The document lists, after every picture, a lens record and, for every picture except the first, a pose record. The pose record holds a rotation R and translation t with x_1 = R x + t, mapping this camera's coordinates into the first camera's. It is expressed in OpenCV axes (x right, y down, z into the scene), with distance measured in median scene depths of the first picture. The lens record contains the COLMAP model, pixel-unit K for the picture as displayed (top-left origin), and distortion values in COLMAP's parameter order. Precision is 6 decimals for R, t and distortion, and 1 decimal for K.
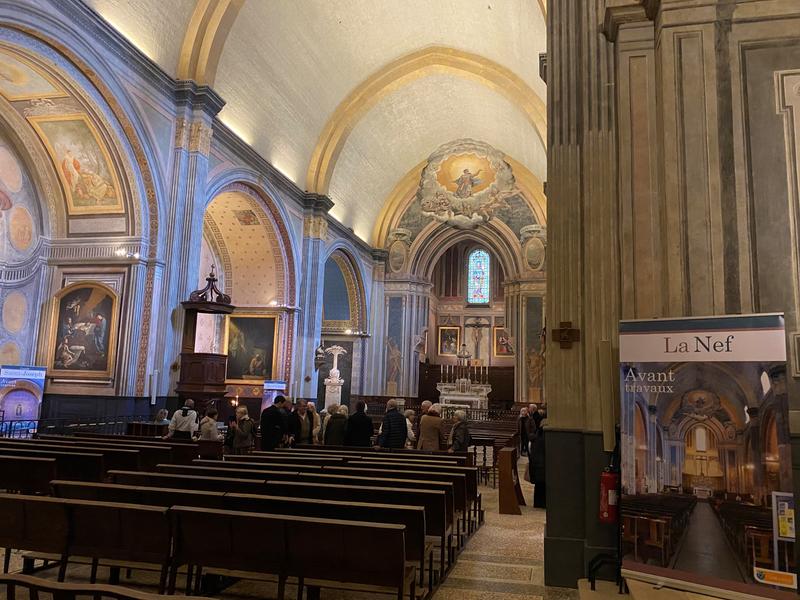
lens RADIAL K [[599.8, 0, 401.6], [0, 599.8, 305.1], [0, 0, 1]] dist [0.056410, -0.064465]
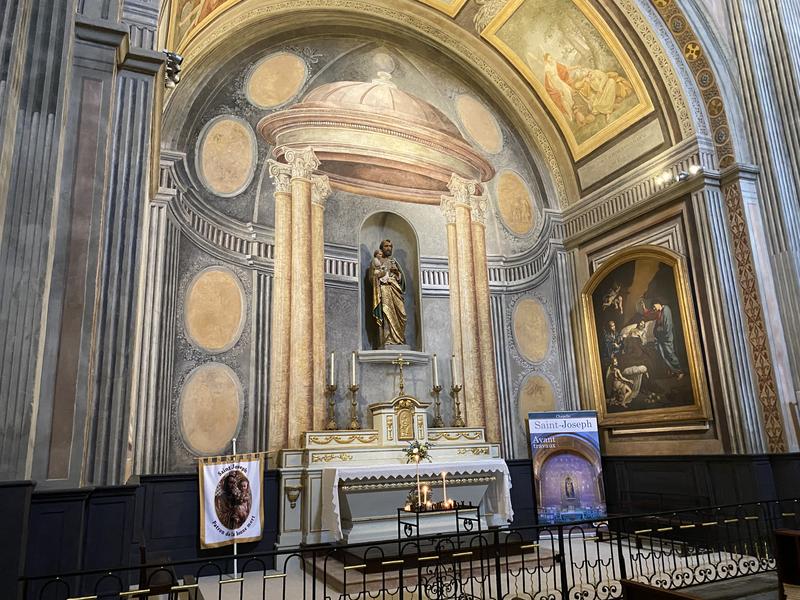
lens RADIAL K [[599.8, 0, 401.6], [0, 599.8, 305.1], [0, 0, 1]] dist [0.056410, -0.064465]
pose [[0.585076, -0.244518, -0.773238, -0.216477], [0.166652, 0.969365, -0.180441, 0.076750], [0.793670, -0.023290, 0.607902, 0.493946]]
